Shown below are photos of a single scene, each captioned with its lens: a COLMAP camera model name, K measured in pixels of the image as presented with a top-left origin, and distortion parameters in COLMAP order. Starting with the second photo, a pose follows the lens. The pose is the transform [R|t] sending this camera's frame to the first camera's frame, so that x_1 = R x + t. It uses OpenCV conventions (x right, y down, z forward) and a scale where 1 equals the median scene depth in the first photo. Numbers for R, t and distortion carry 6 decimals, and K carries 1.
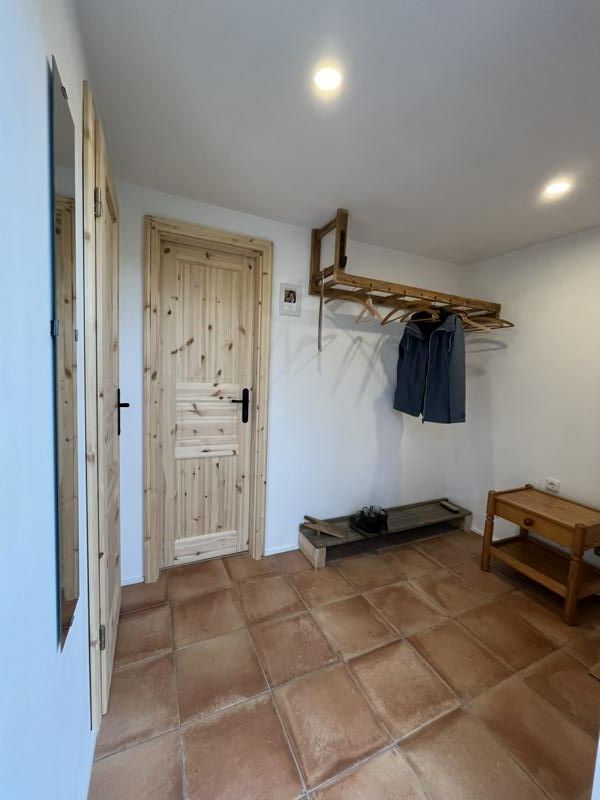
lens RADIAL K [[322.6, 0, 299.7], [0, 322.6, 398.3], [0, 0, 1]] dist [0.000443, -0.000269]
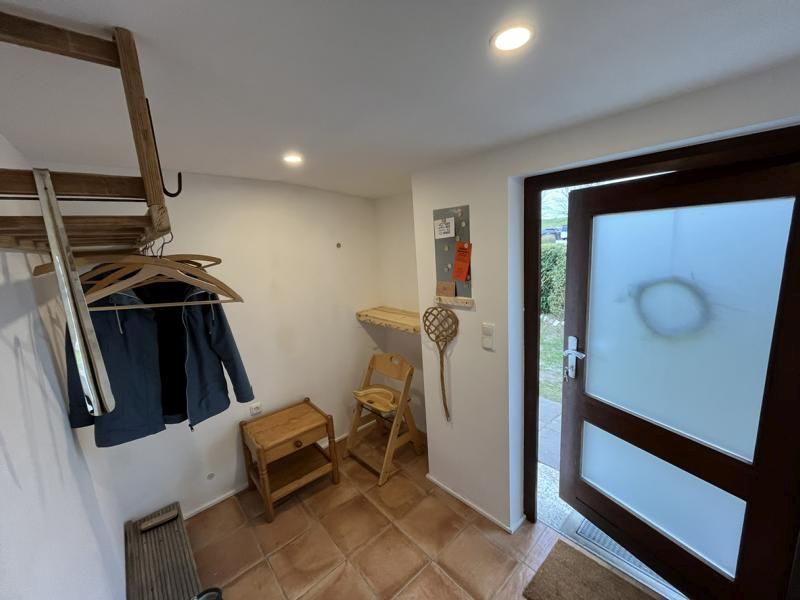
lens RADIAL K [[322.6, 0, 398.3], [0, 322.6, 305.6], [0, 0, 1]] dist [0.000443, -0.000269]
pose [[-0.285572, -0.215380, 0.933842, -0.389181], [0.130213, 0.956663, 0.260463, -0.370760], [-0.949470, 0.195979, -0.245151, 0.940143]]
